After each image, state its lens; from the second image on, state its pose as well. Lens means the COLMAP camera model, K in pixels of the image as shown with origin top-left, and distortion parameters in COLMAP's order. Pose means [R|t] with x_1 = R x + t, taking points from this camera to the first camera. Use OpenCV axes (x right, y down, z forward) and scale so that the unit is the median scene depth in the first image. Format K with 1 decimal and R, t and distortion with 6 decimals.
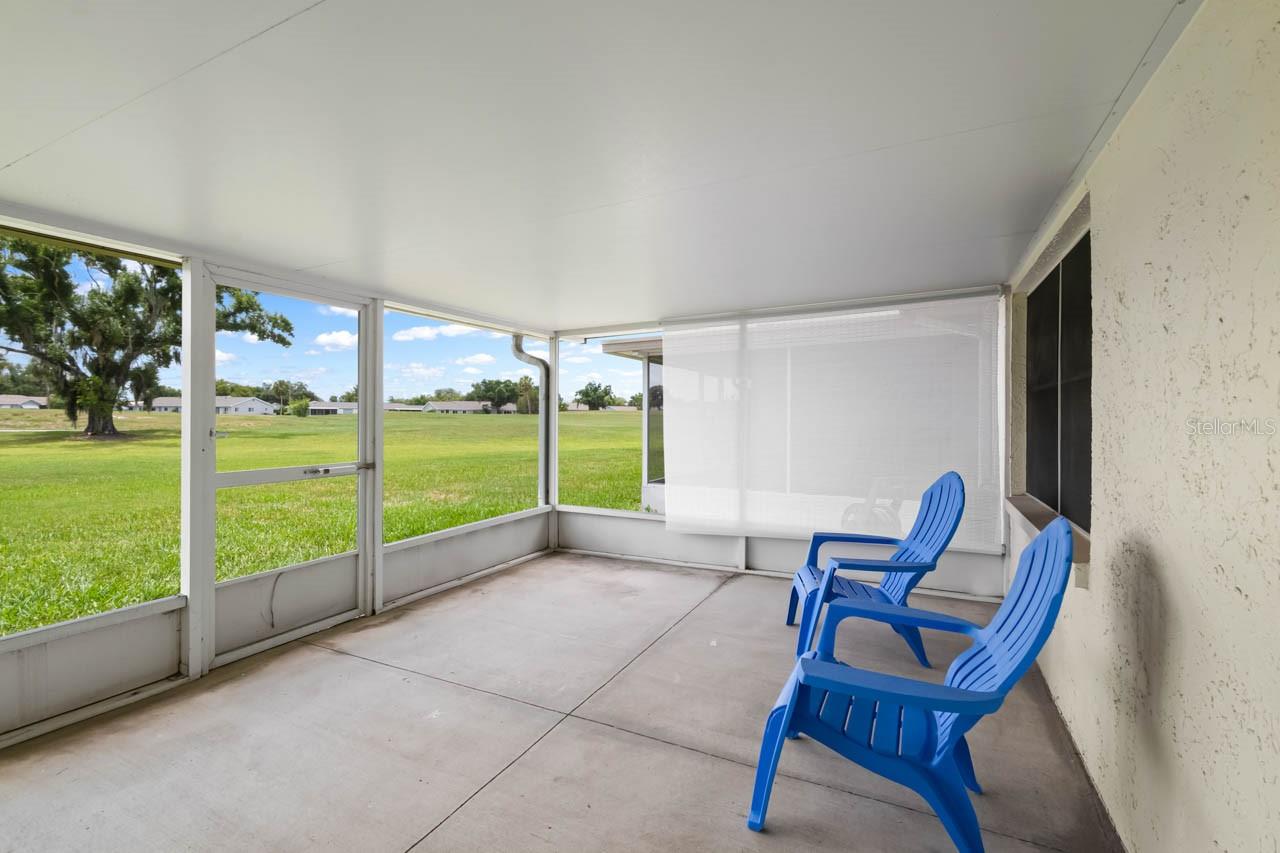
lens RADIAL K [[589.2, 0, 642.2], [0, 589.2, 416.8], [0, 0, 1]] dist [0.006673, -0.002381]
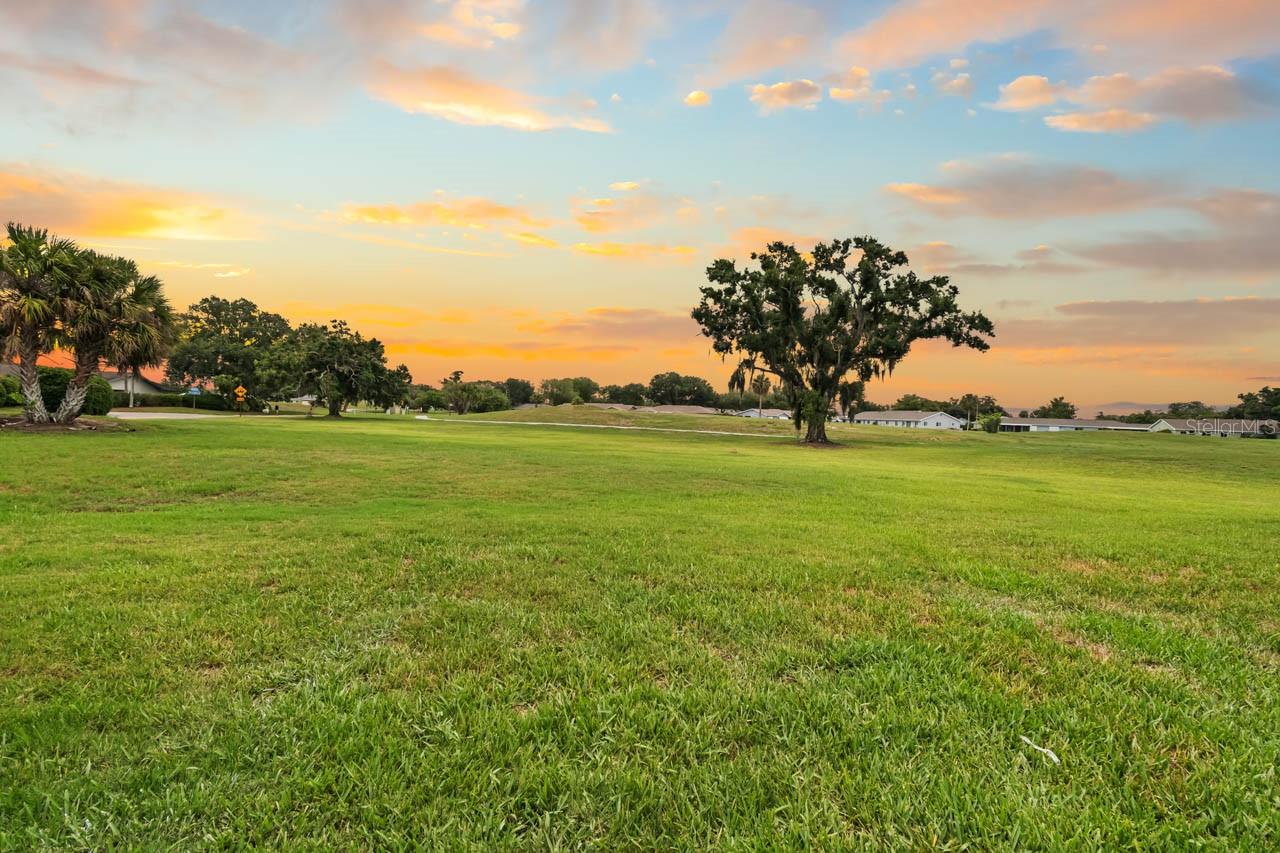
lens RADIAL K [[589.2, 0, 650.5], [0, 589.2, 424.2], [0, 0, 1]] dist [0.006673, -0.002381]
pose [[0.511257, 0.023115, -0.859117, -0.114068], [-0.036919, 0.999306, 0.004916, 0.001928], [0.858635, 0.029204, 0.511755, 0.153122]]
